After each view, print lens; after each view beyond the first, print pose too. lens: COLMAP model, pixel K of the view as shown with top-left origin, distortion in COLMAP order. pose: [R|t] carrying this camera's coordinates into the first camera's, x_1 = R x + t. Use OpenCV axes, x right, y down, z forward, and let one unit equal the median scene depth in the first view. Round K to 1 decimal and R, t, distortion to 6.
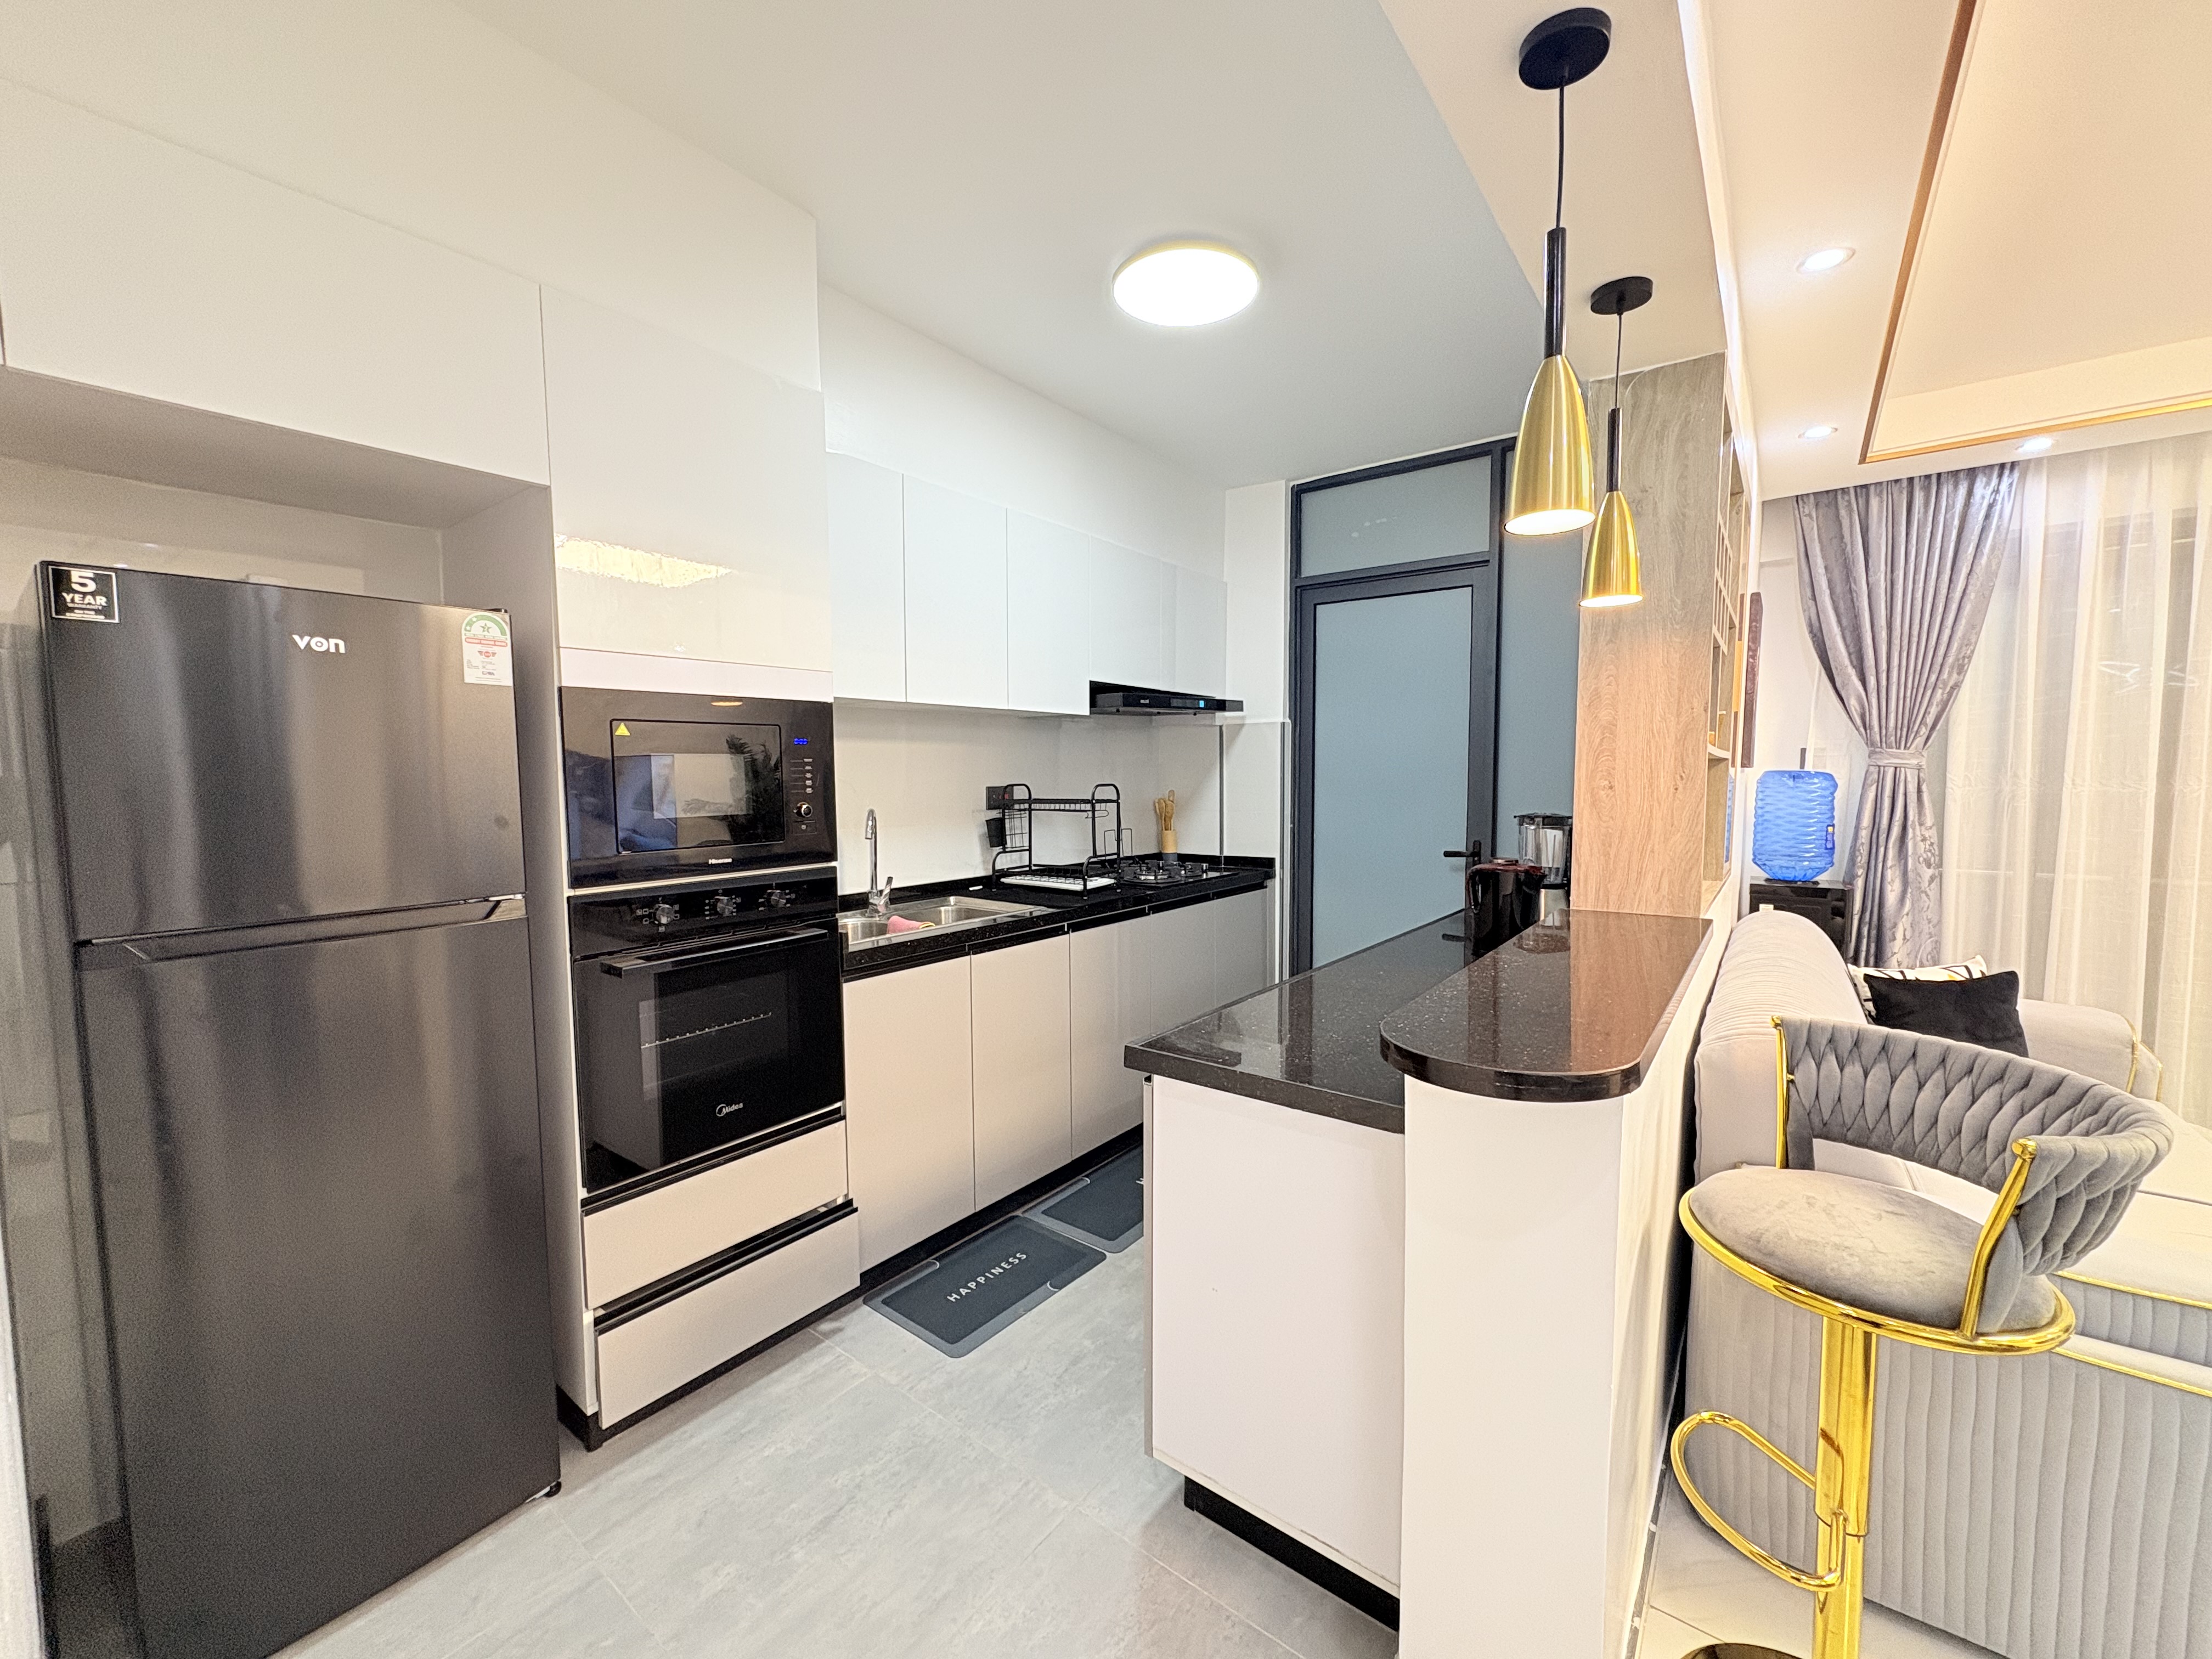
lens RADIAL K [[880.1, 0, 1111.6], [0, 880.1, 830.0], [0, 0, 1]] dist [0.001374, -0.000236]
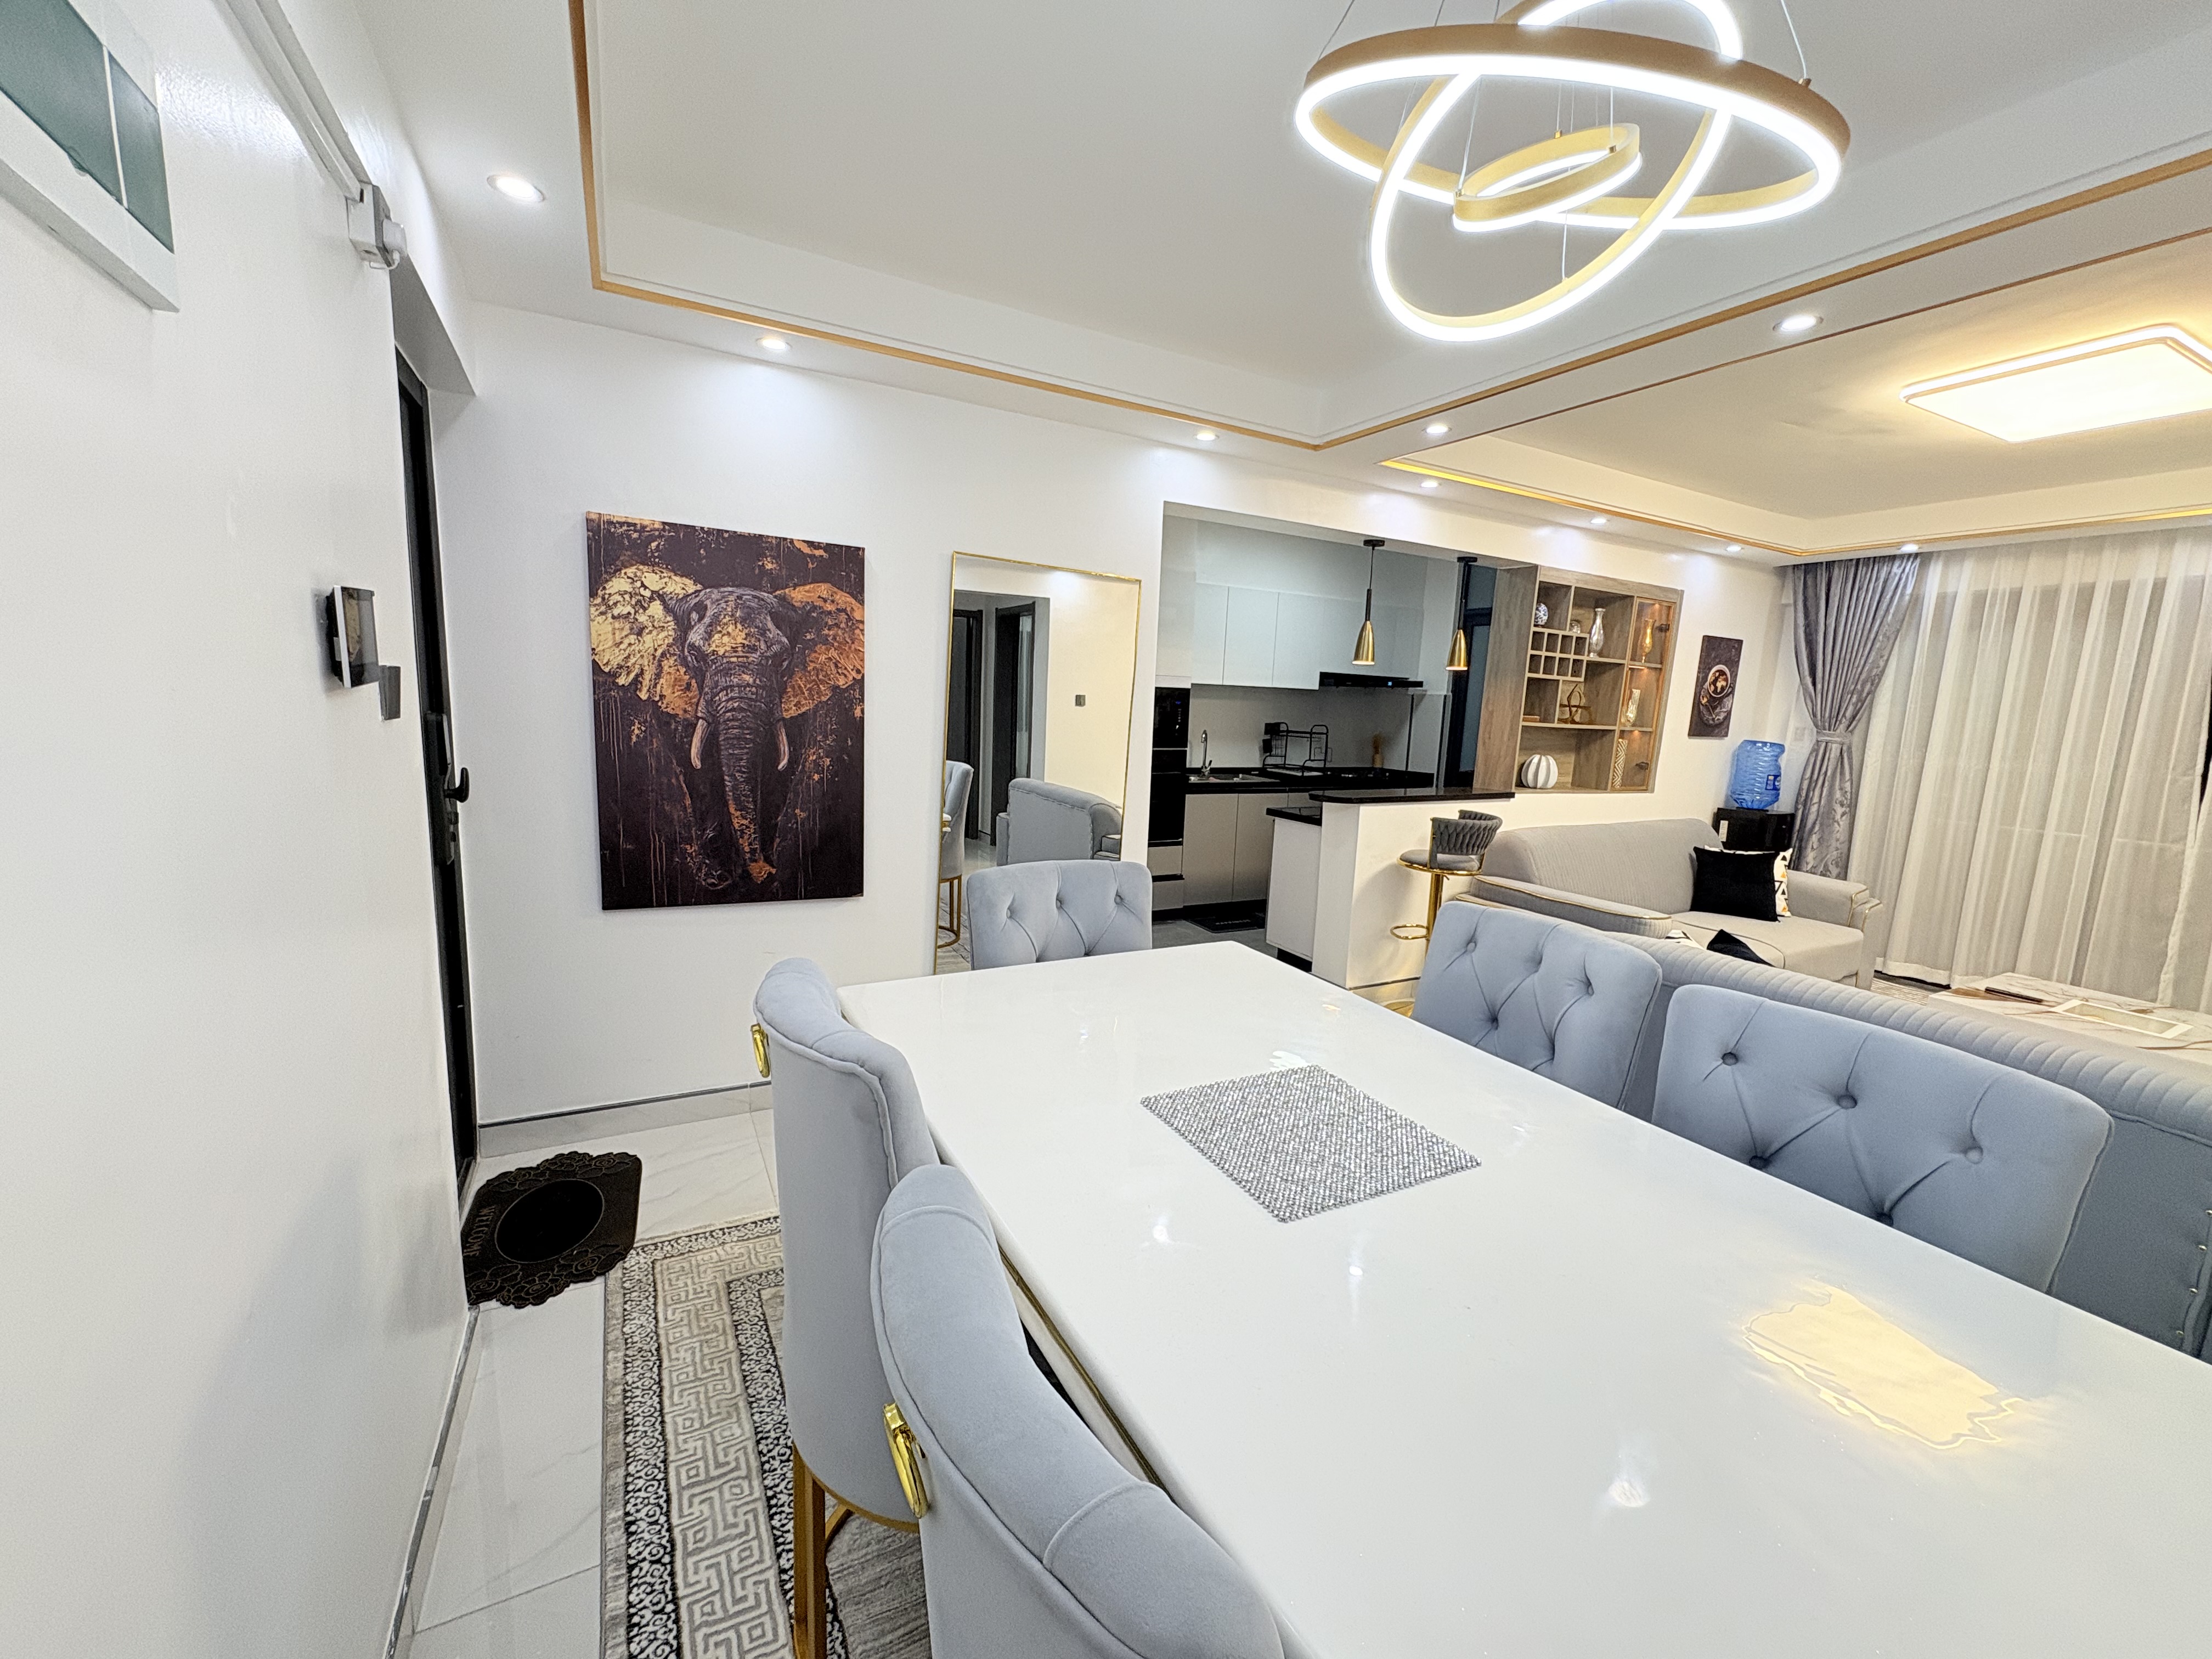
lens RADIAL K [[884.5, 0, 1106.4], [0, 884.5, 827.3], [0, 0, 1]] dist [0.000295, 0.000052]
pose [[0.912804, 0.101217, -0.395656, 0.390709], [-0.072809, 0.993613, 0.086210, 0.043746], [0.401855, -0.049885, 0.914343, -1.114140]]
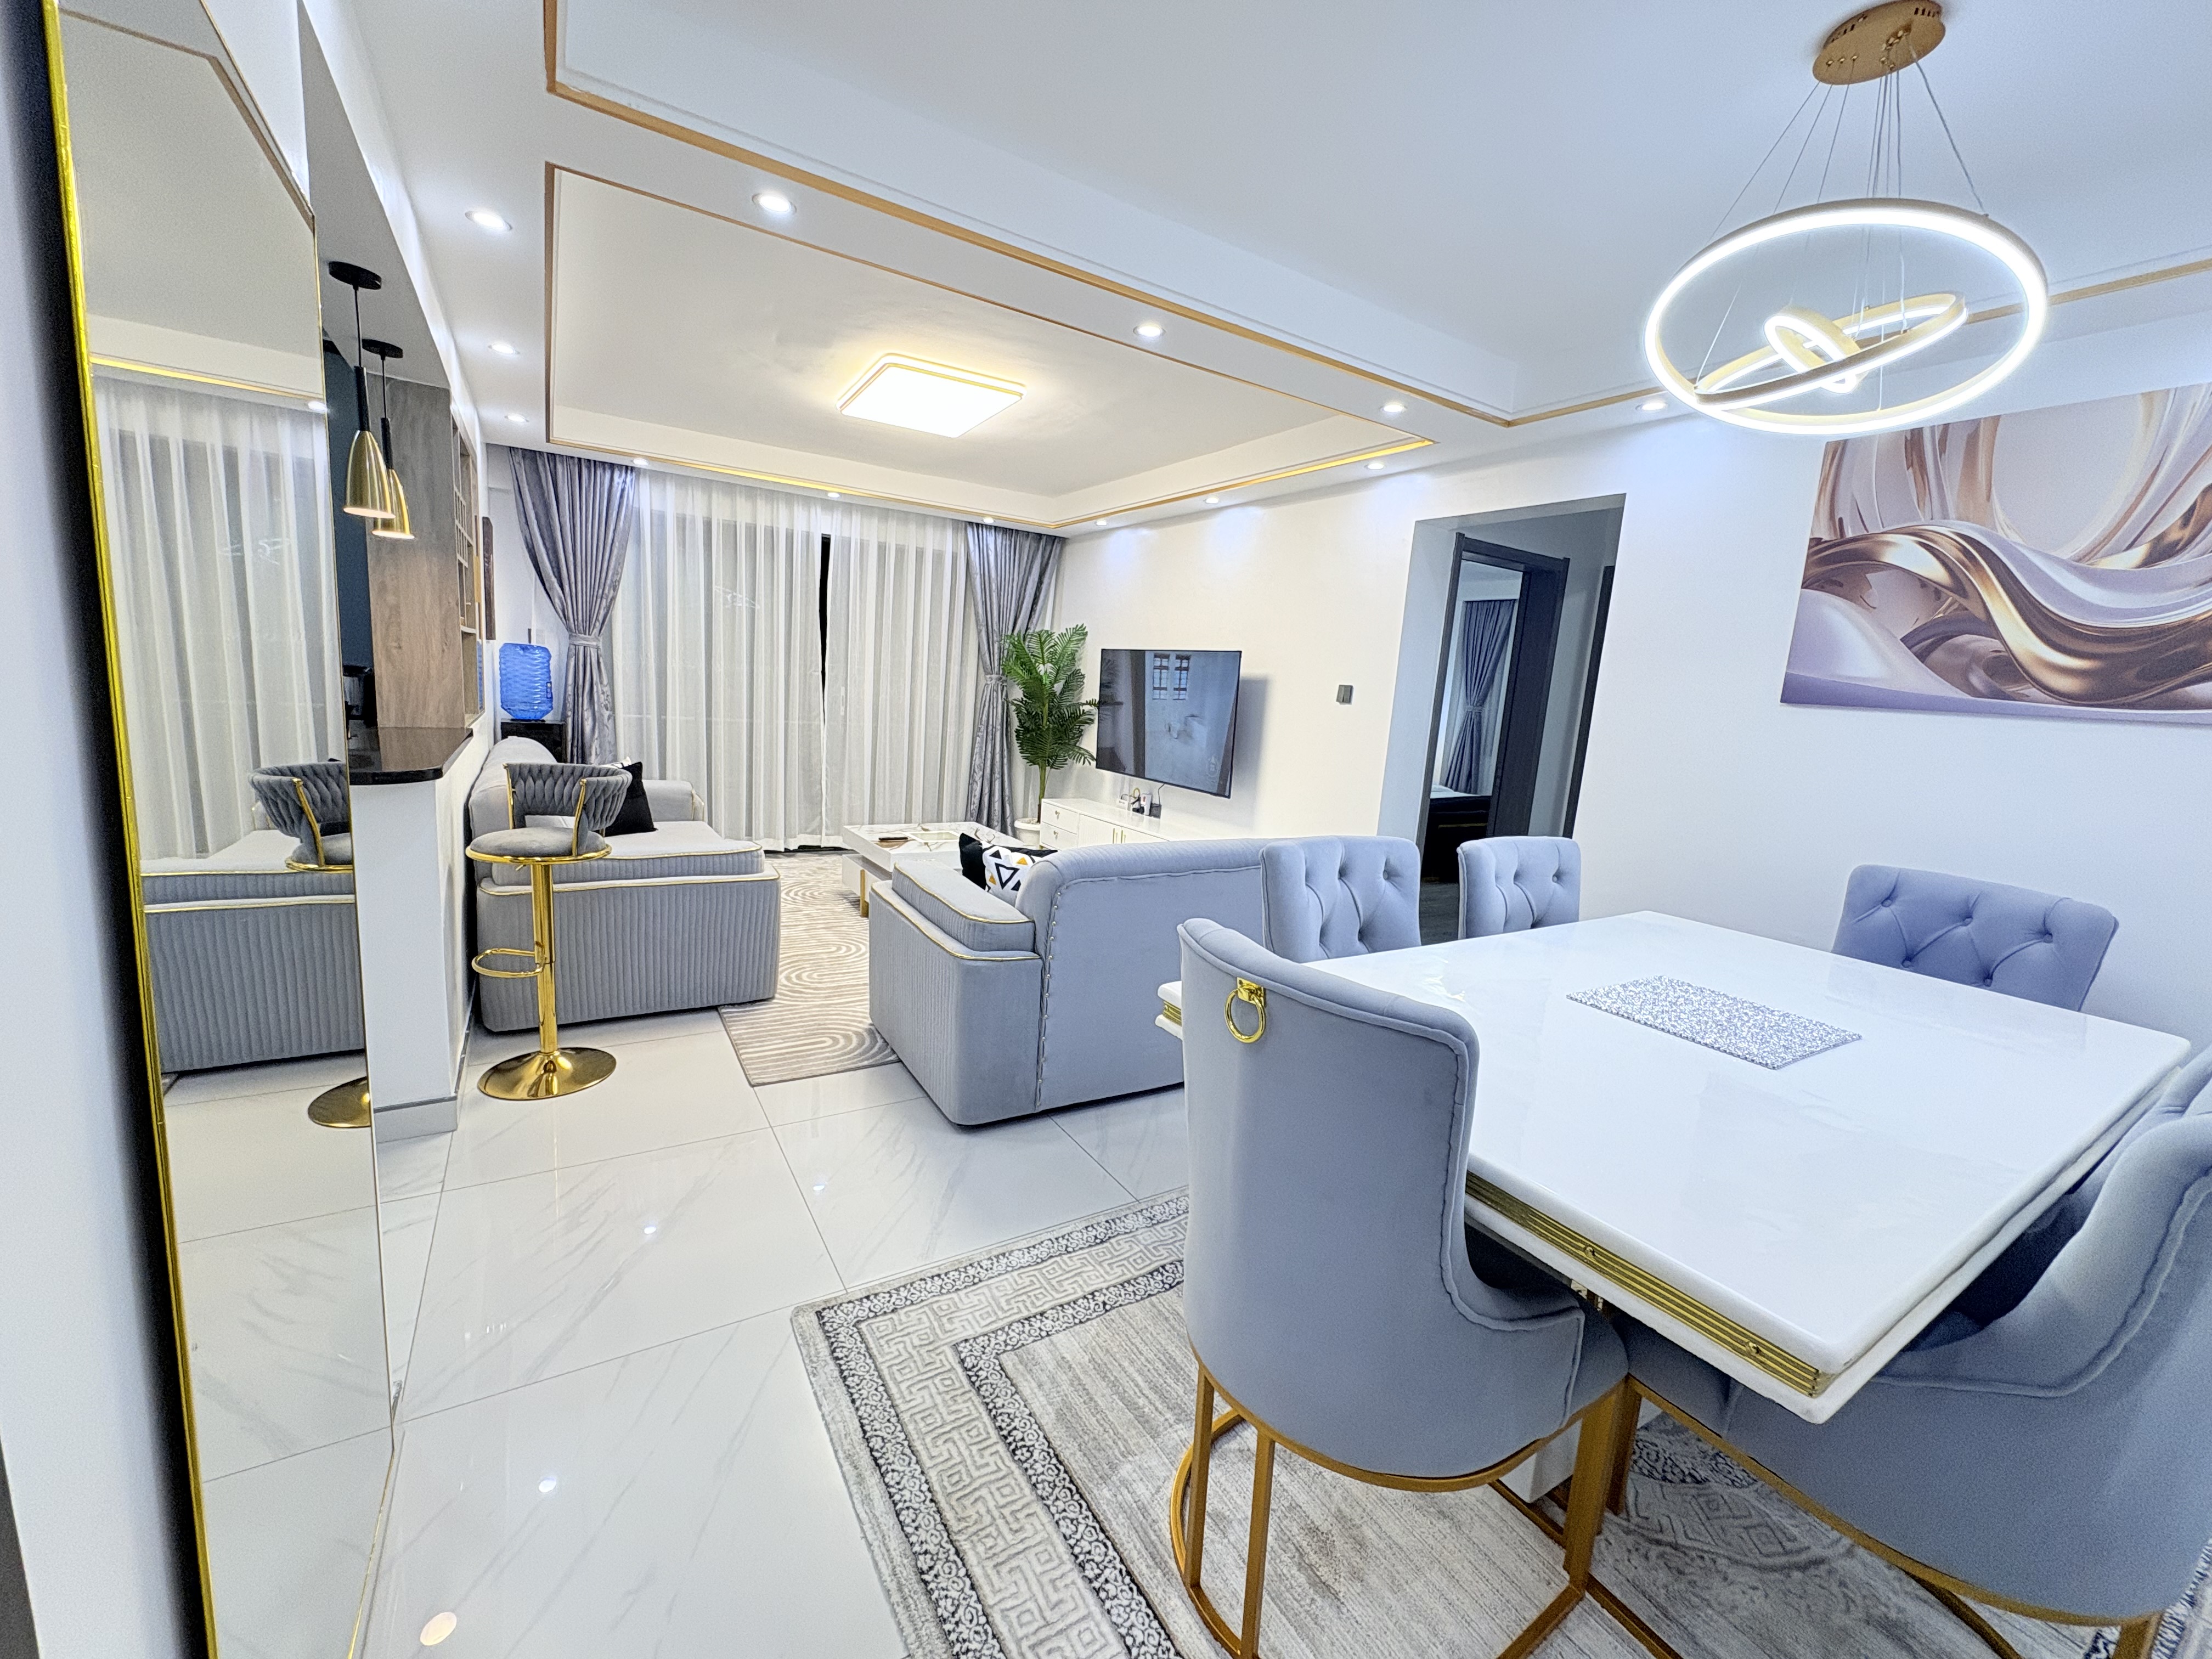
lens RADIAL K [[884.5, 0, 1106.4], [0, 884.5, 827.3], [0, 0, 1]] dist [0.000295, 0.000052]
pose [[0.351002, -0.124757, 0.928027, -0.328245], [-0.008661, 0.990610, 0.136446, 0.028765], [-0.936335, -0.055930, 0.346625, -0.494591]]
